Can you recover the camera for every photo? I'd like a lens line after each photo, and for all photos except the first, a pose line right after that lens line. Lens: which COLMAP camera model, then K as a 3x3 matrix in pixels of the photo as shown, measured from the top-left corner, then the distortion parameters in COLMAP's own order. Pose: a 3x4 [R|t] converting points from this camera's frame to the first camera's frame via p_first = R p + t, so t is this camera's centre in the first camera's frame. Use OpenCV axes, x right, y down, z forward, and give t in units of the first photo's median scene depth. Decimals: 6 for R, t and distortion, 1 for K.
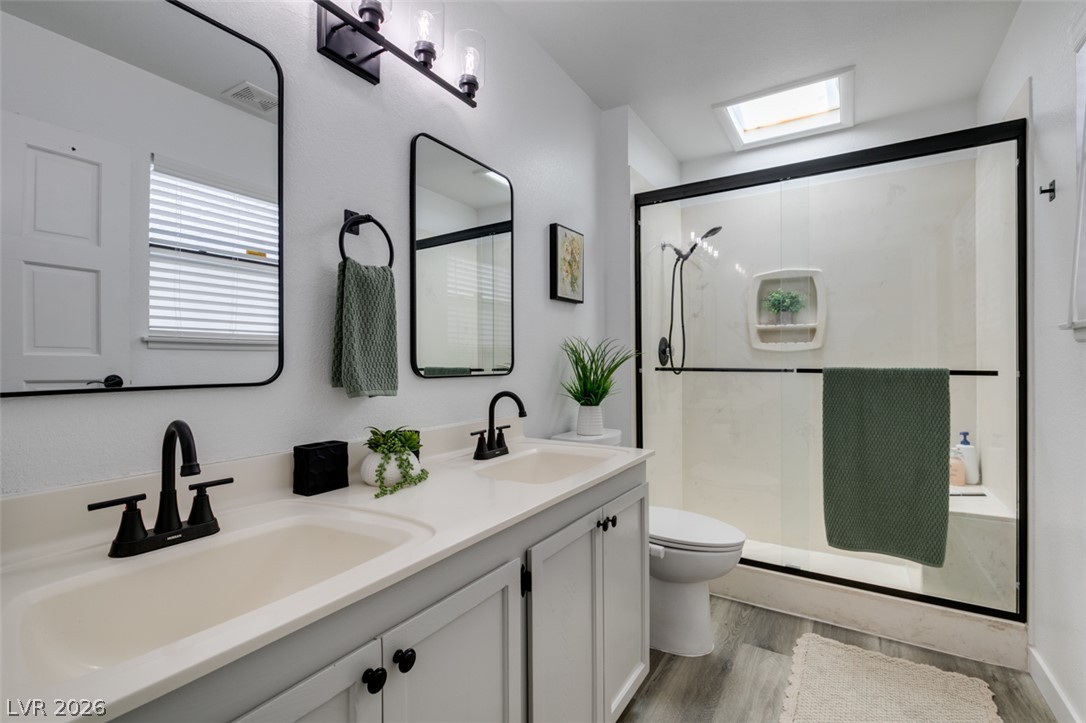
lens RADIAL K [[486.1, 0, 545.3], [0, 486.1, 360.0], [0, 0, 1]] dist [0.000160, -0.000628]
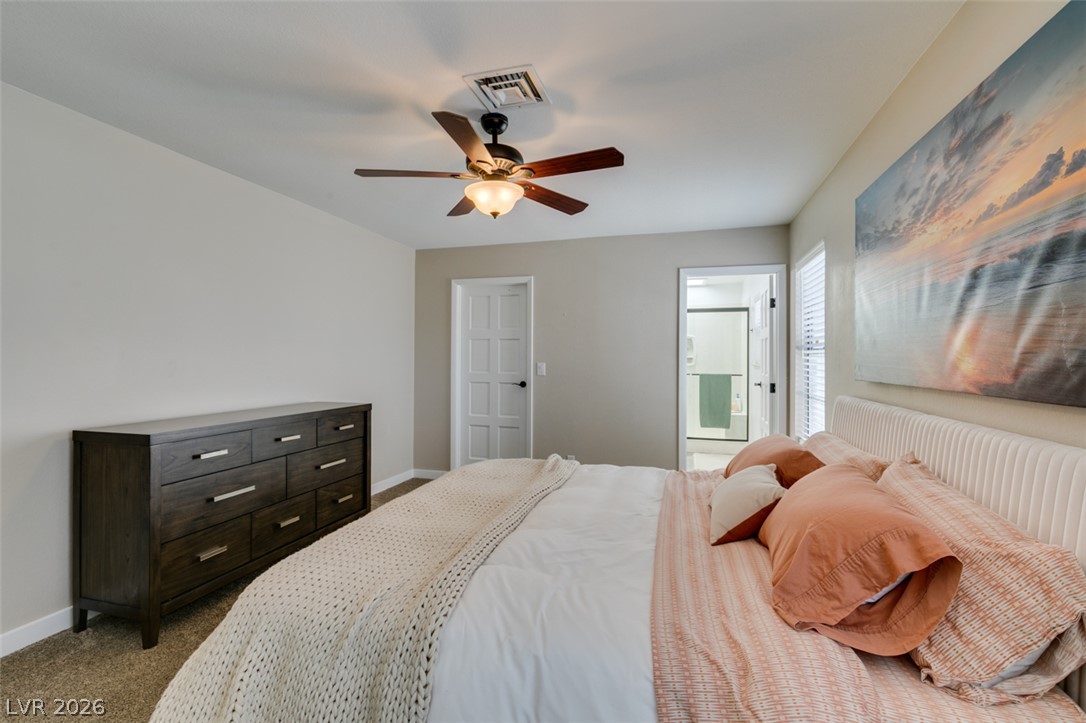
lens RADIAL K [[486.1, 0, 543.5], [0, 486.1, 356.8], [0, 0, 1]] dist [0.000160, -0.000628]
pose [[0.952959, 0.009393, 0.302955, -1.557619], [-0.008533, 0.999955, -0.004163, -0.080455], [-0.302980, 0.001382, 0.952996, -1.969263]]
